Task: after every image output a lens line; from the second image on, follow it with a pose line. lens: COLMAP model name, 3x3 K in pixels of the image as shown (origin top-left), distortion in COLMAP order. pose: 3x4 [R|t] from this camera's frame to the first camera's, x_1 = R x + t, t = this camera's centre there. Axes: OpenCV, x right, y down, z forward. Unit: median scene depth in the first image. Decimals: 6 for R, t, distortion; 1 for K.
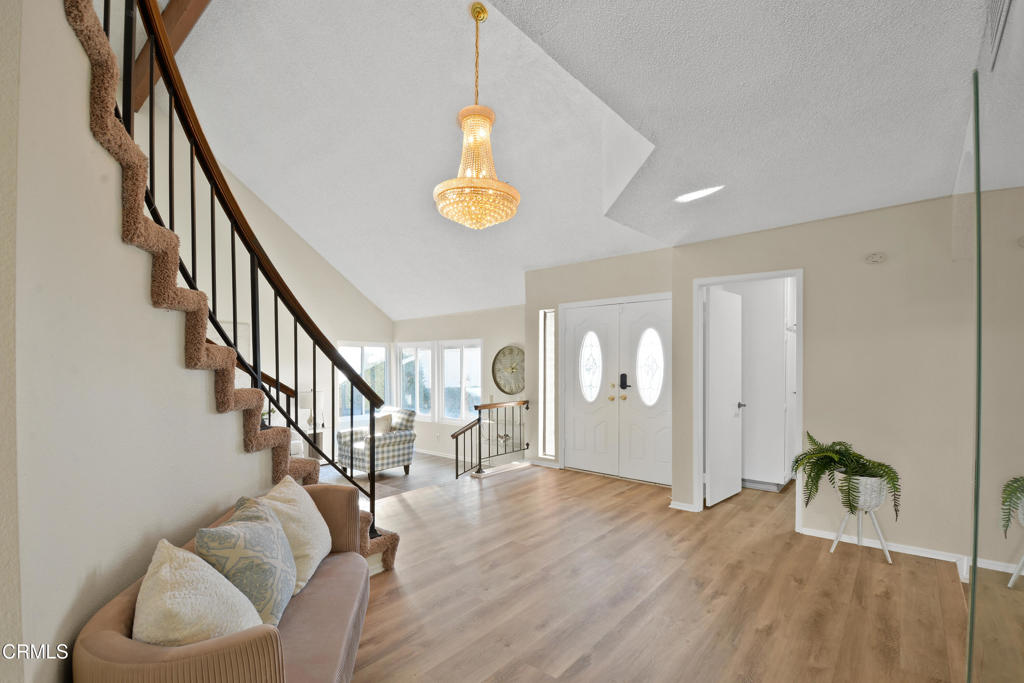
lens RADIAL K [[455.0, 0, 524.5], [0, 455.0, 368.2], [0, 0, 1]] dist [0.003883, -0.016165]
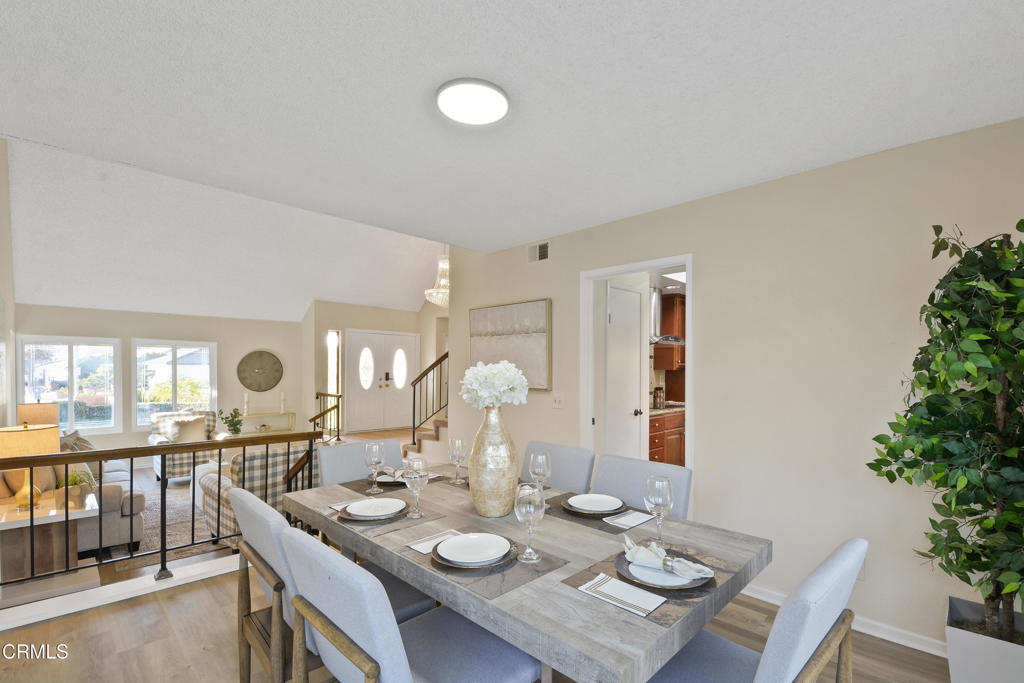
lens RADIAL K [[455.0, 0, 524.5], [0, 455.0, 368.2], [0, 0, 1]] dist [0.003883, -0.016165]
pose [[0.057578, -0.000792, 0.998341, -1.503458], [0.004825, 0.999988, 0.000515, -0.002283], [-0.998329, 0.004787, 0.057581, 0.329465]]
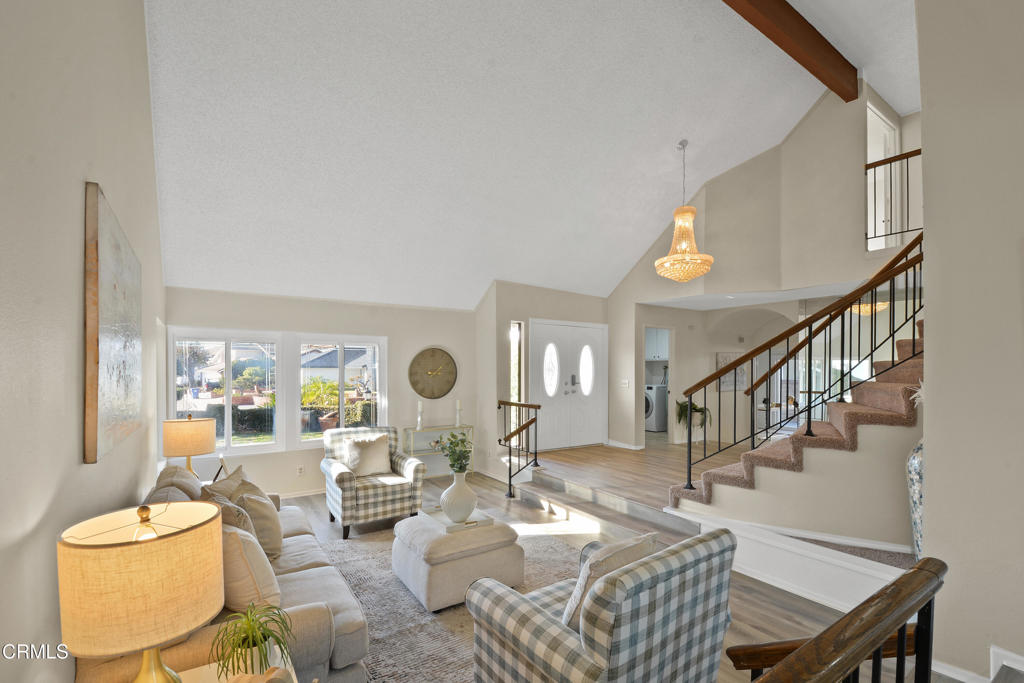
lens RADIAL K [[455.0, 0, 524.5], [0, 455.0, 368.2], [0, 0, 1]] dist [0.003883, -0.016165]
pose [[0.258167, 0.004734, 0.966089, -1.151606], [0.005569, 0.999964, -0.006388, -0.000128], [-0.966084, 0.007029, 0.258132, 0.744455]]
